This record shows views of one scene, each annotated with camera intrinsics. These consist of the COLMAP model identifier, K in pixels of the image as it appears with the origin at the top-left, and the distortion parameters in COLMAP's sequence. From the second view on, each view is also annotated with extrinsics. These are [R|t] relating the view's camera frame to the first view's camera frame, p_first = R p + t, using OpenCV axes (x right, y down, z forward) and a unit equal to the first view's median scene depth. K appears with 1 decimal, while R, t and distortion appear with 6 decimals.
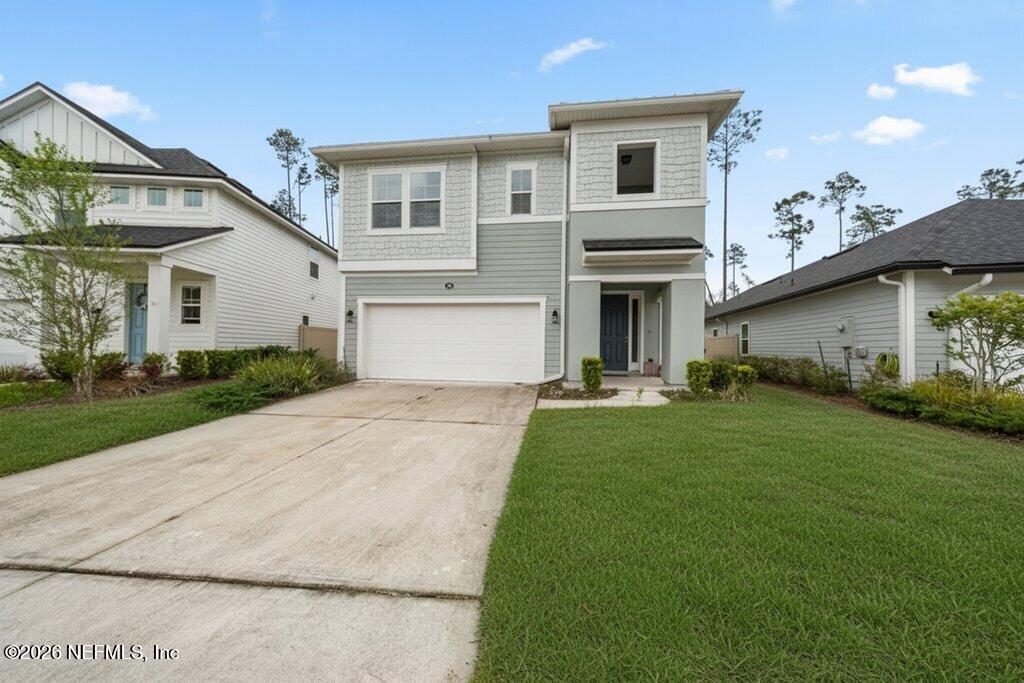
lens RADIAL K [[357.0, 0, 513.4], [0, 357.0, 346.1], [0, 0, 1]] dist [0.010707, -0.004236]
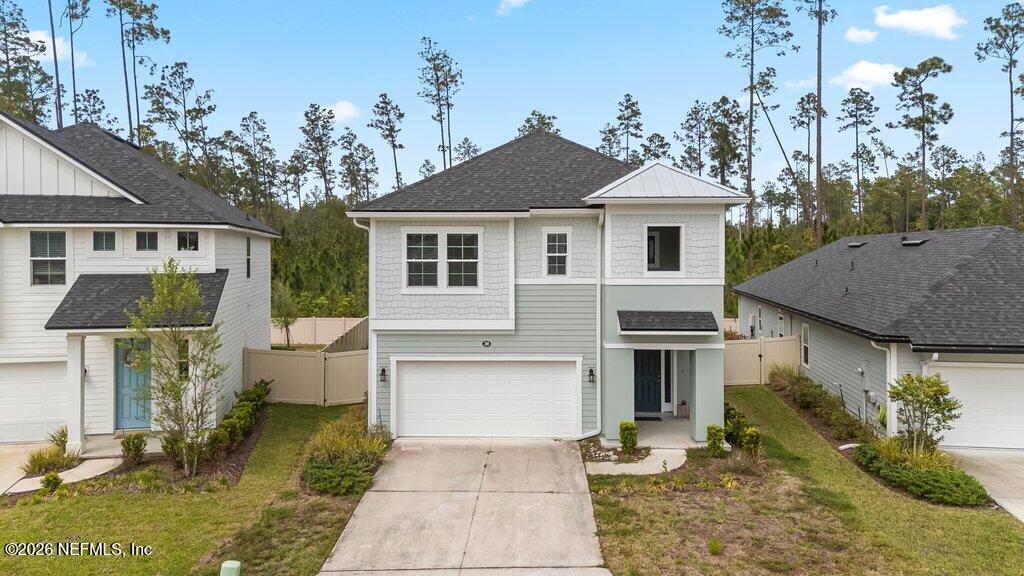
lens RADIAL K [[688.4, 0, 527.9], [0, 688.4, 285.4], [0, 0, 1]] dist [0.075278, -0.065487]
pose [[0.993701, -0.013674, 0.111228, -0.283299], [0.013259, 0.999902, 0.004470, -0.348194], [-0.111278, -0.002967, 0.993785, -0.967976]]
